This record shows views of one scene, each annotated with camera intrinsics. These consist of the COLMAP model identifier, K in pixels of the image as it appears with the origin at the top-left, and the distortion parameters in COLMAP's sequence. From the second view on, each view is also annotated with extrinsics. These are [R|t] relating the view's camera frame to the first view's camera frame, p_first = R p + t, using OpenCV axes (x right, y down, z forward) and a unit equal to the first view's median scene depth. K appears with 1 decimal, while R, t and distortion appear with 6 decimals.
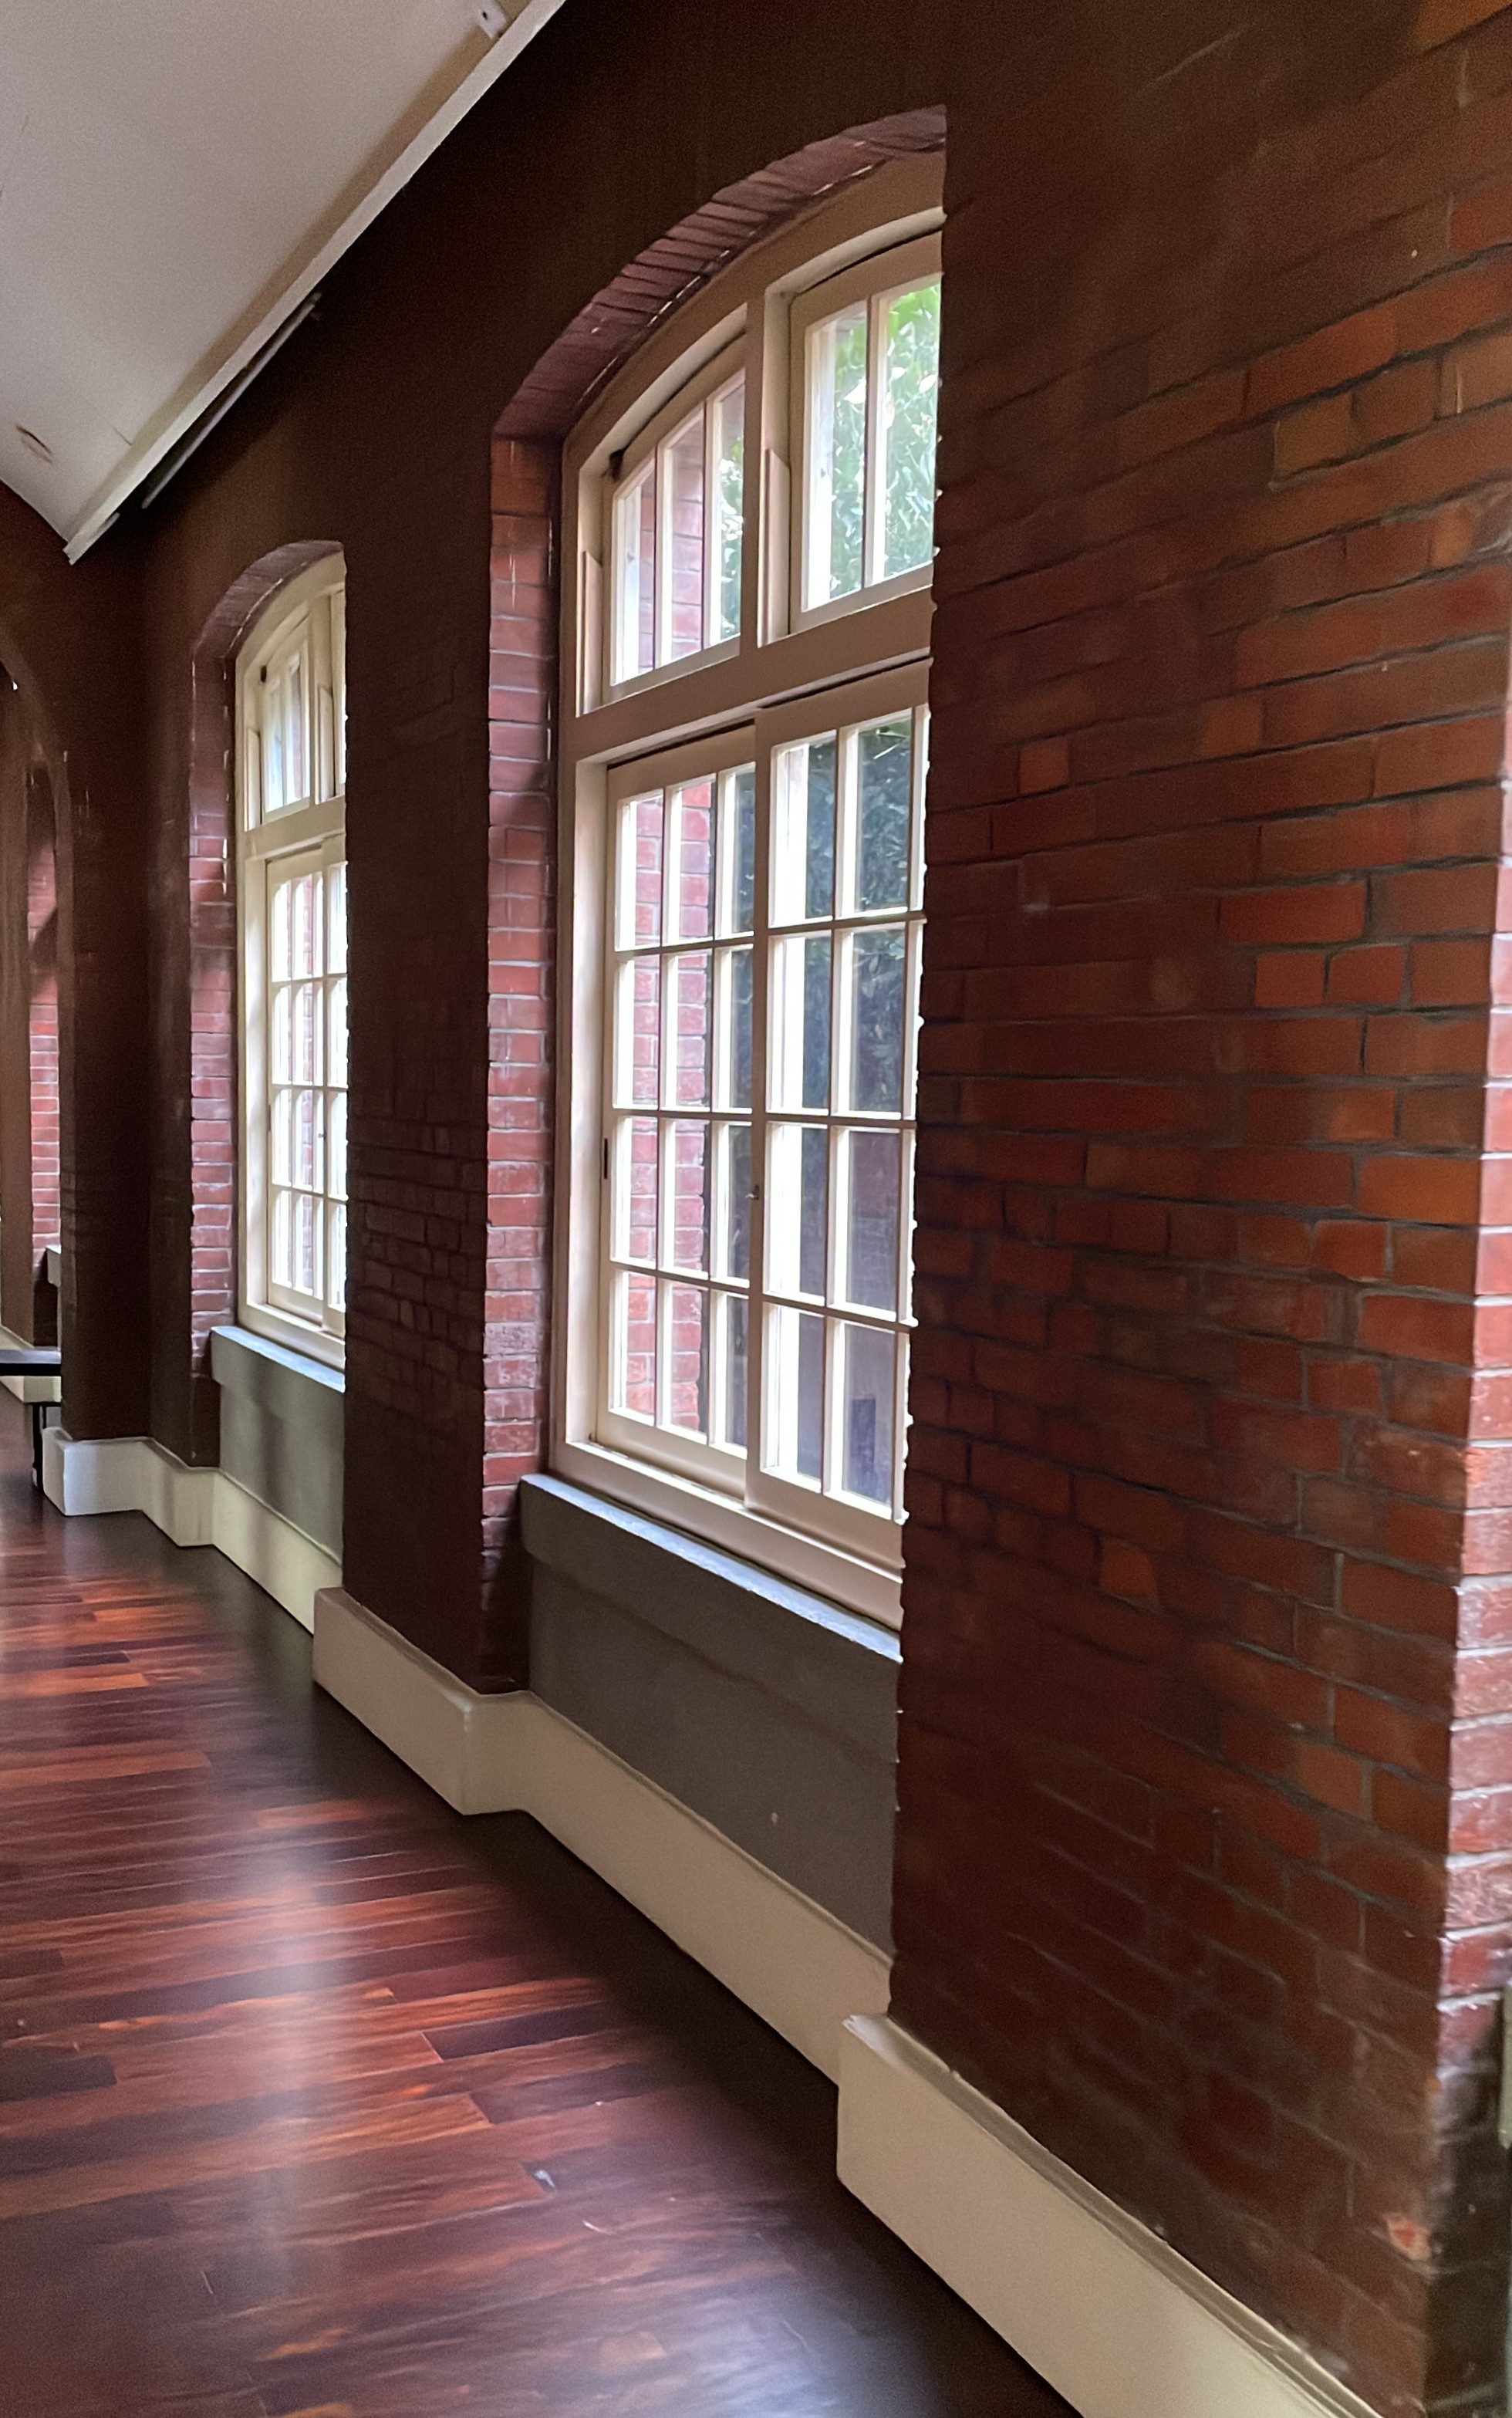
lens RADIAL K [[2198.7, 0, 759.8], [0, 2198.7, 1300.4], [0, 0, 1]] dist [0.101781, -0.171309]
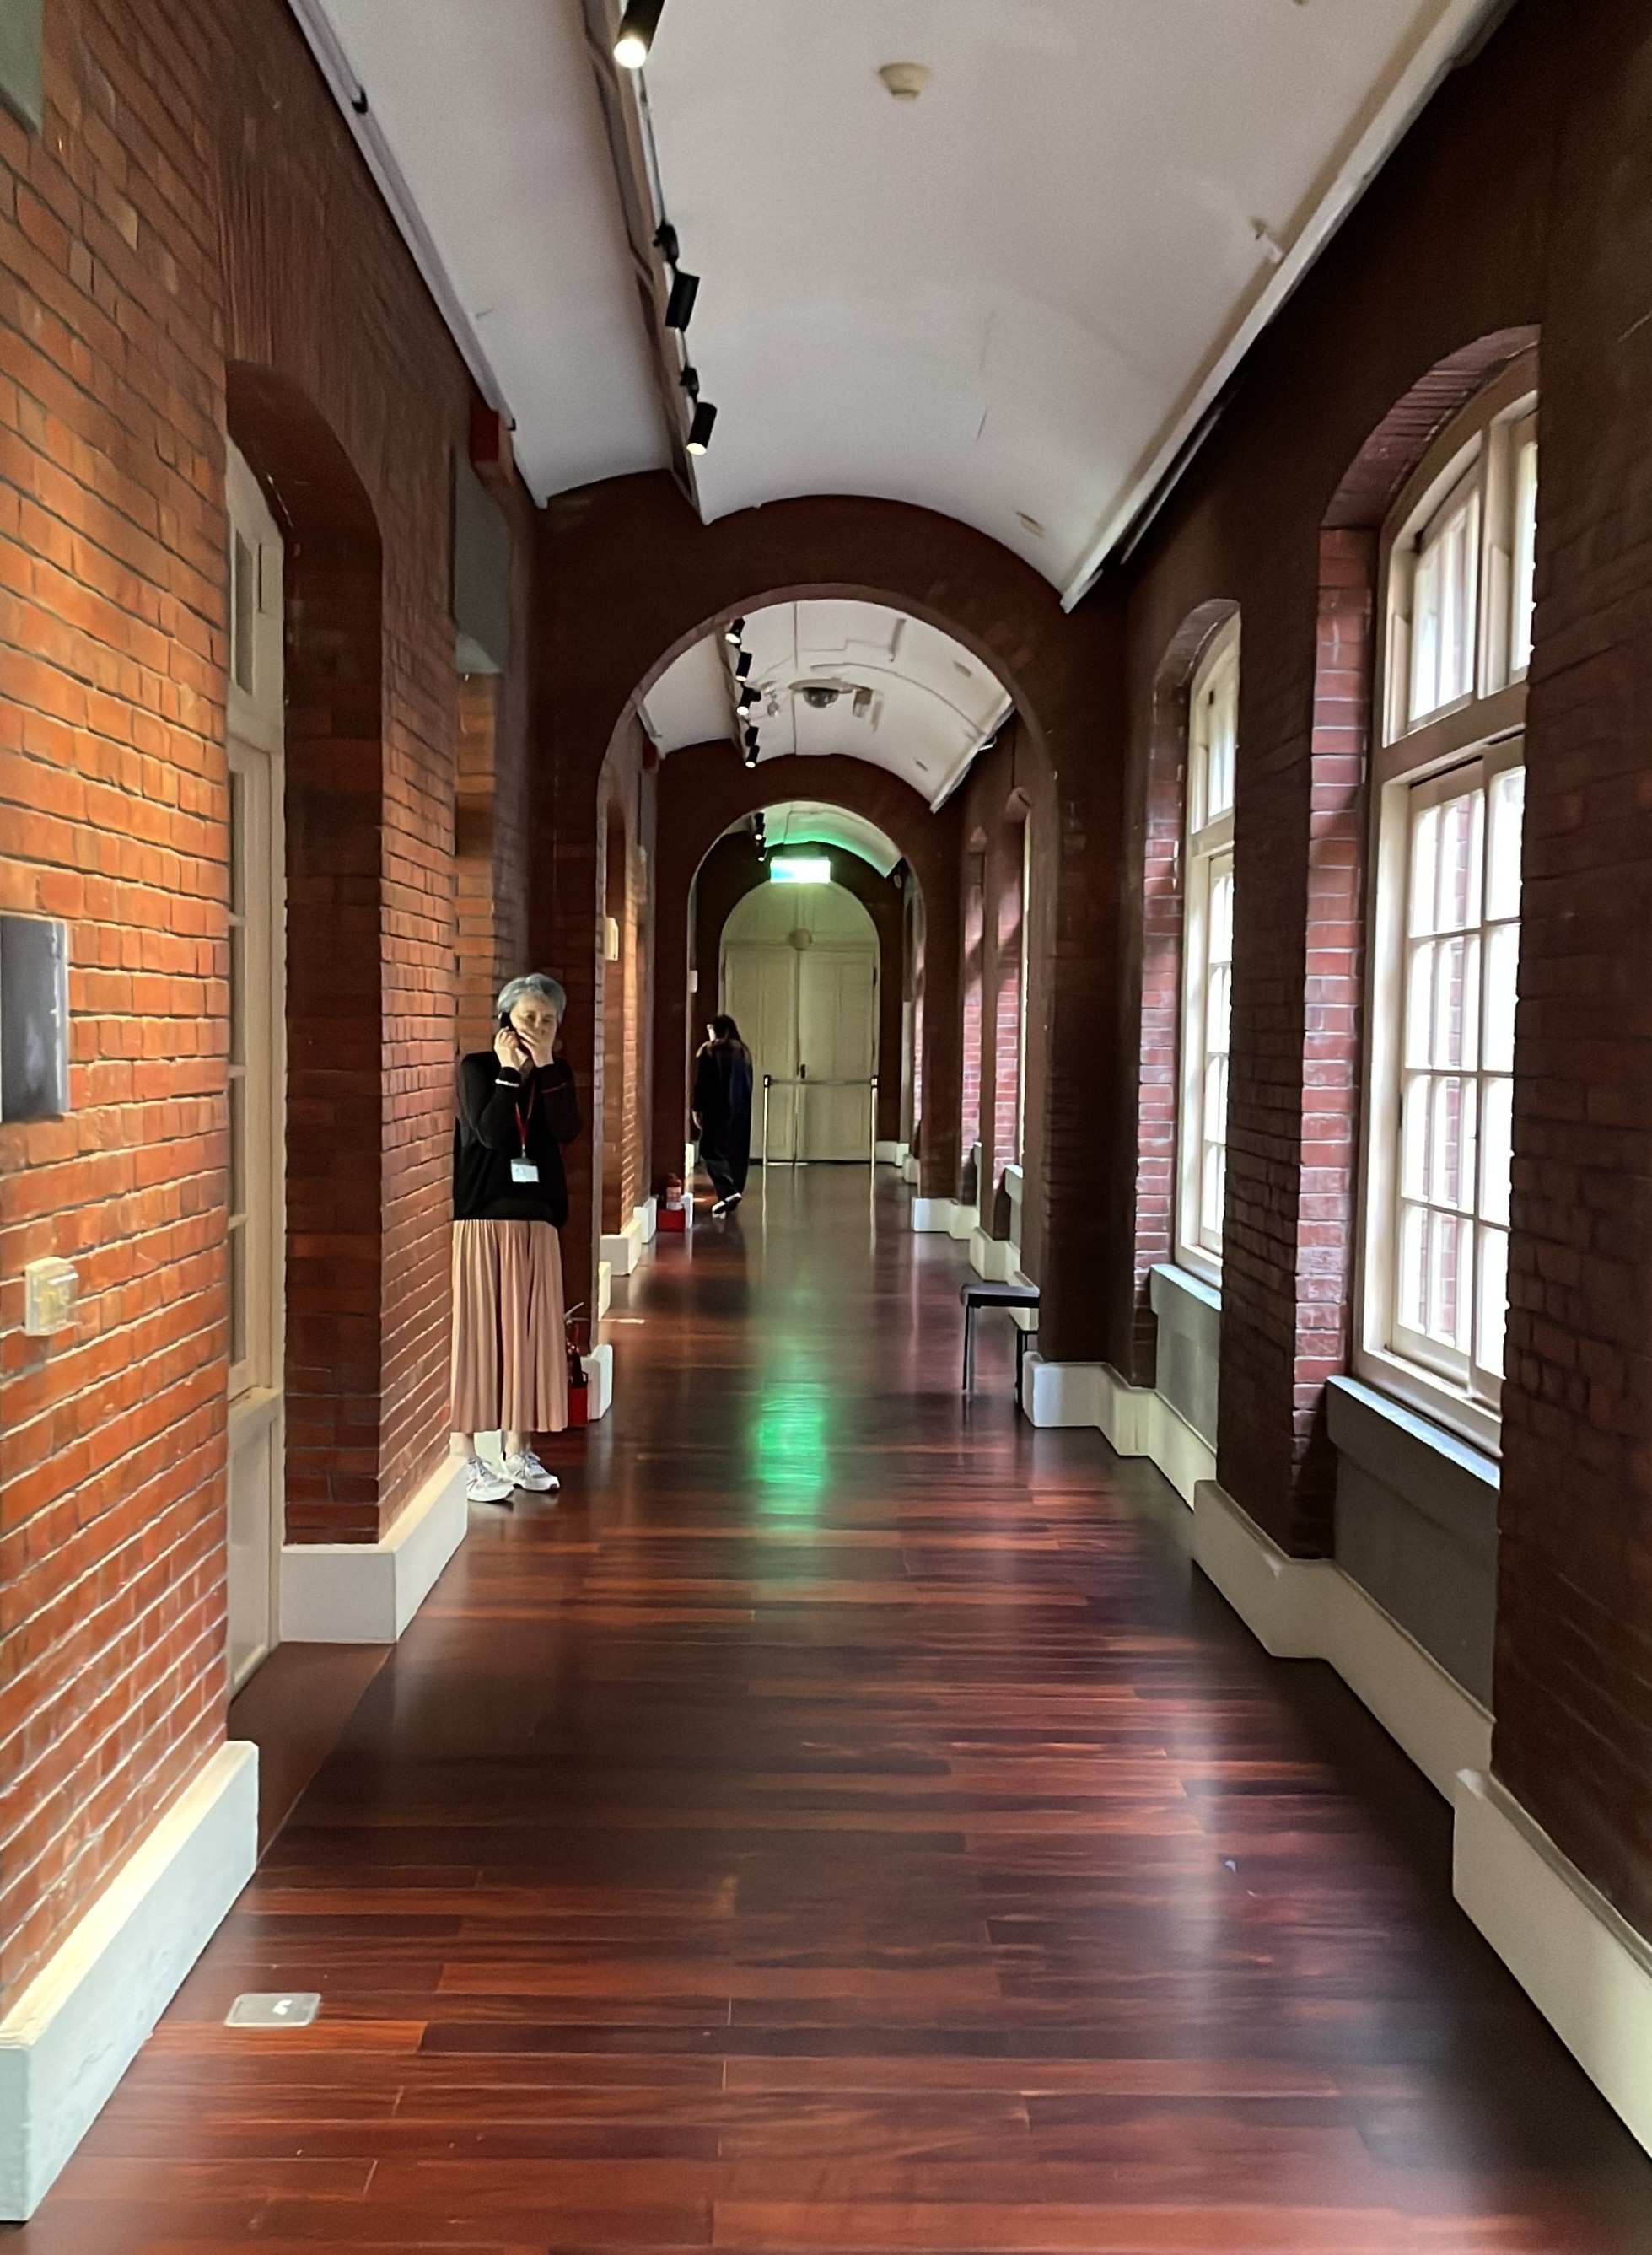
lens RADIAL K [[2396.5, 0, 826.0], [0, 2396.5, 1127.5], [0, 0, 1]] dist [0.008556, 0.000716]
pose [[0.902253, 0.002833, -0.431198, 0.206681], [-0.031357, 0.997762, -0.059058, 0.030472], [0.430066, 0.066806, 0.900322, -0.294567]]
